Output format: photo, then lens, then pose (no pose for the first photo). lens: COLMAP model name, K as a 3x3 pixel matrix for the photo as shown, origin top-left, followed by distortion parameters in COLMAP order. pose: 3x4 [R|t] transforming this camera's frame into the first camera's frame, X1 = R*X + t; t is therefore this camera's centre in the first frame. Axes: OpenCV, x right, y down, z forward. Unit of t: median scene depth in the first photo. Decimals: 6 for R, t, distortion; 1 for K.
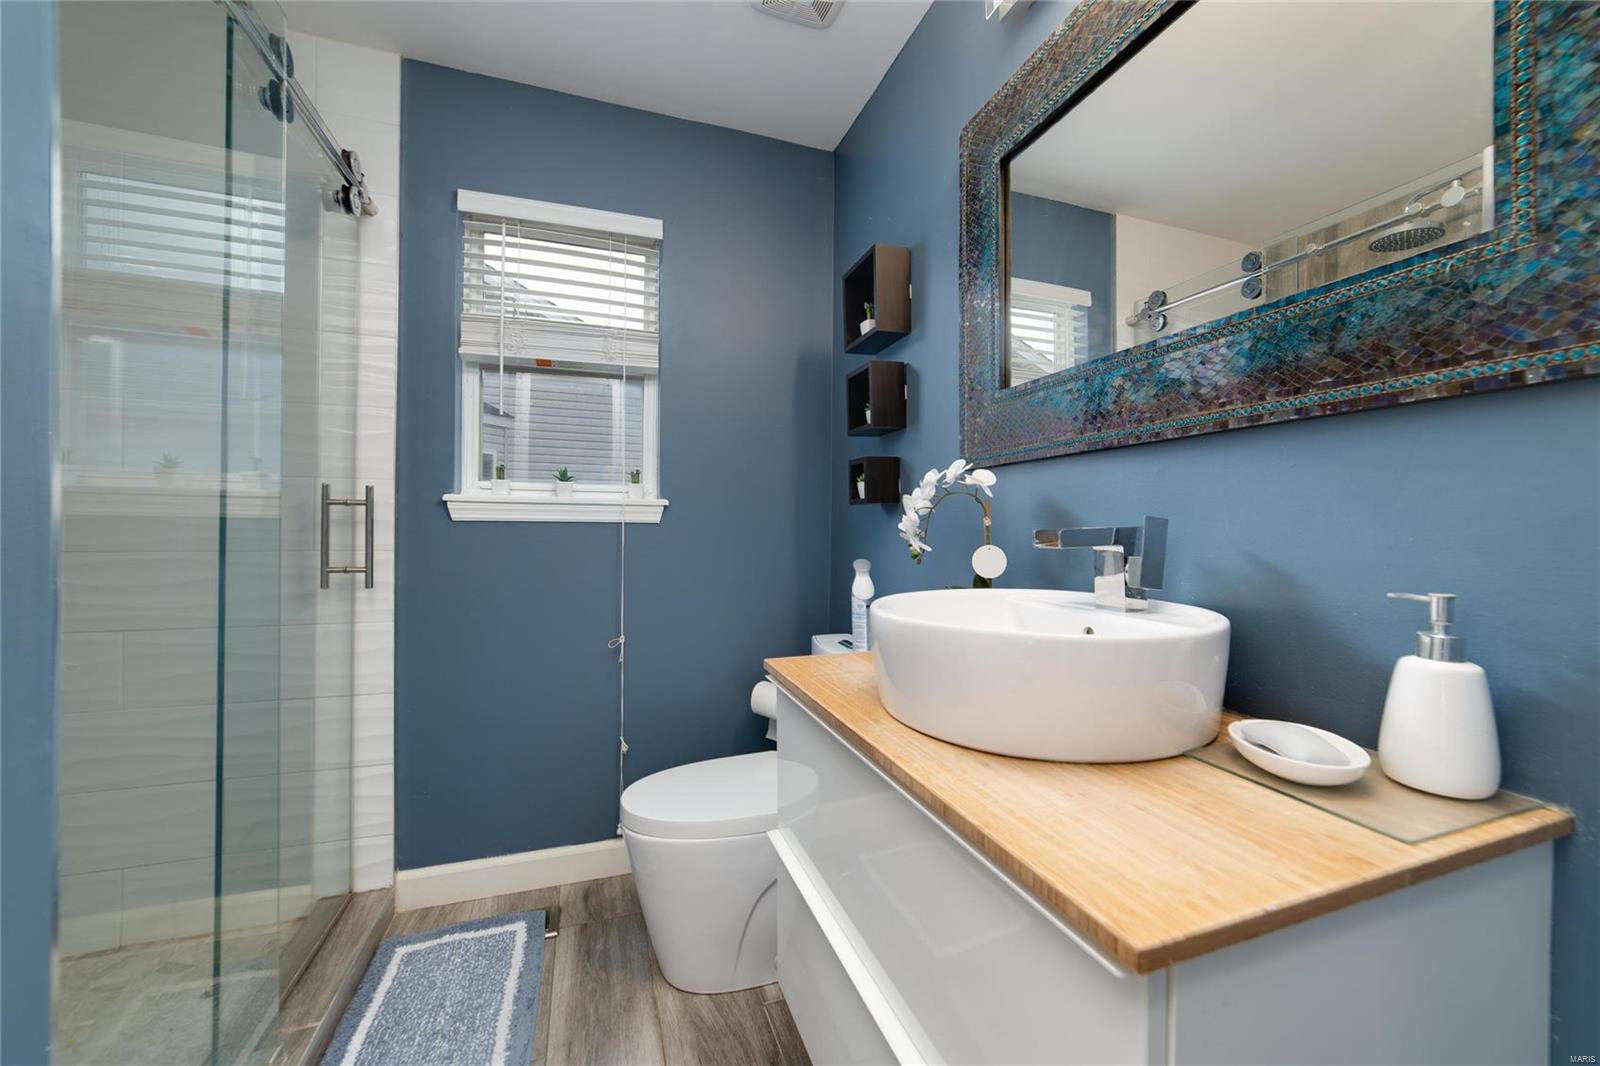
lens RADIAL K [[620.6, 0, 806.5], [0, 620.6, 527.4], [0, 0, 1]] dist [-0.024930, 0.010637]
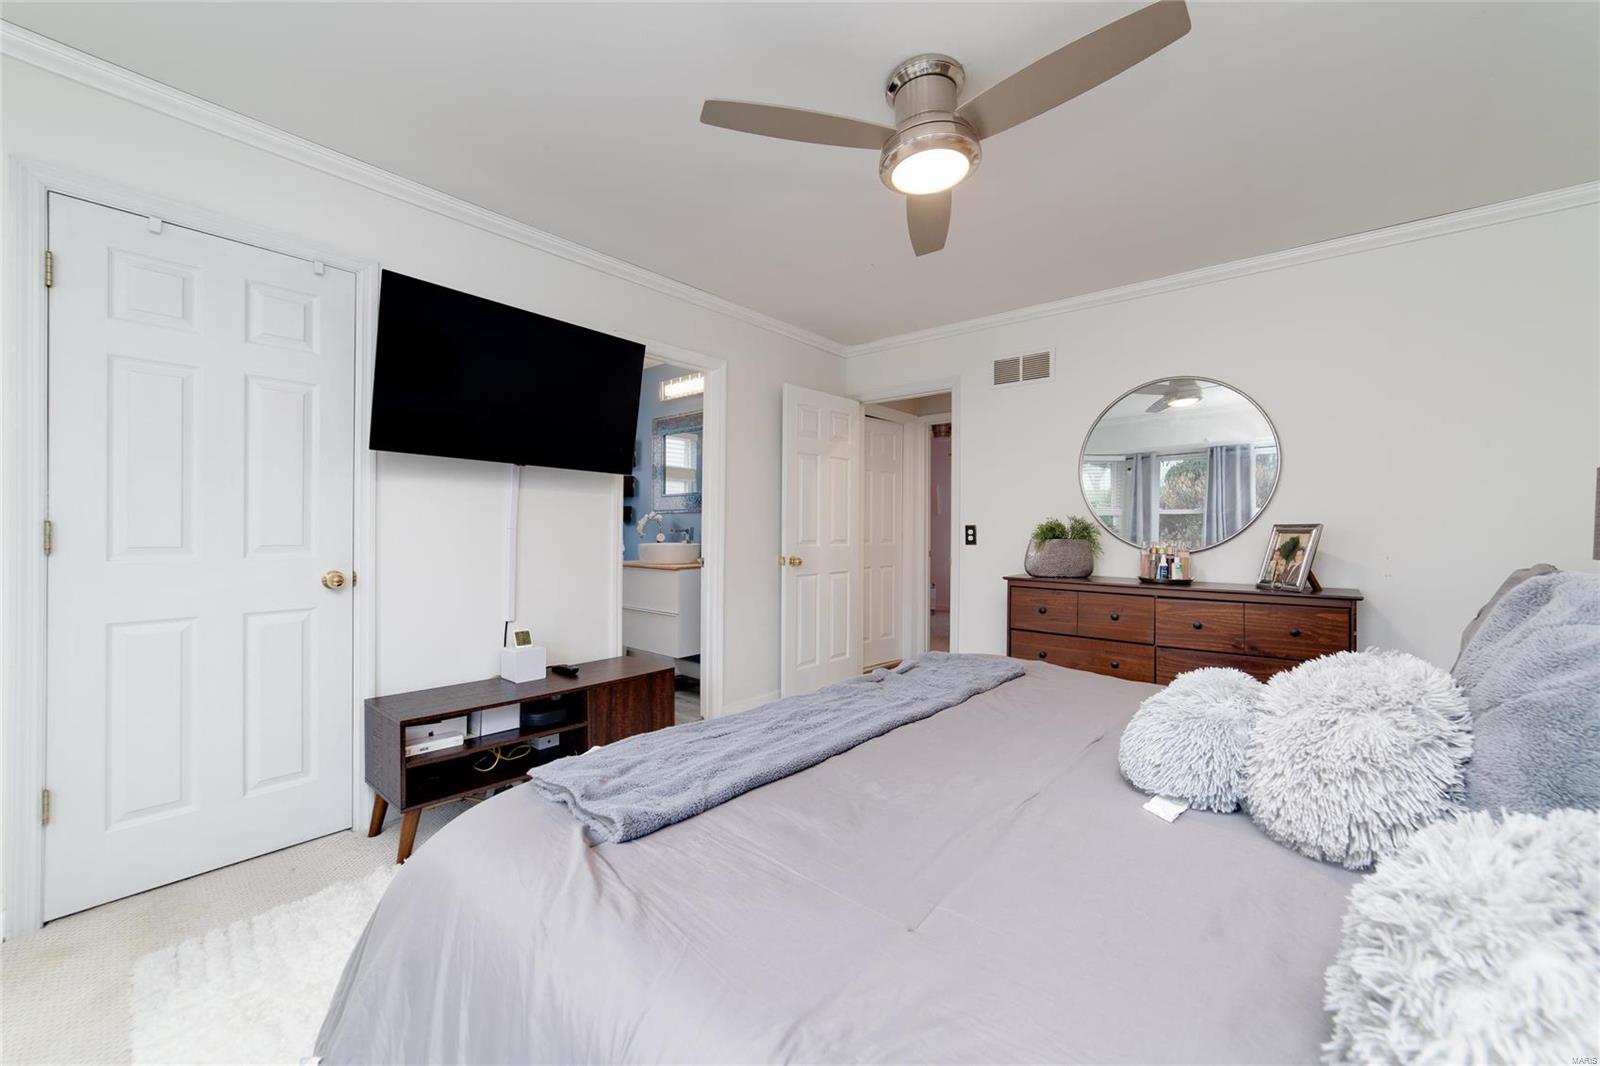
lens RADIAL K [[620.6, 0, 806.5], [0, 620.6, 527.4], [0, 0, 1]] dist [-0.024930, 0.010637]
pose [[0.855219, 0.000953, 0.518267, -0.963912], [-0.001471, 0.999999, 0.000588, -0.013531], [-0.518265, -0.001266, 0.855219, -2.882431]]
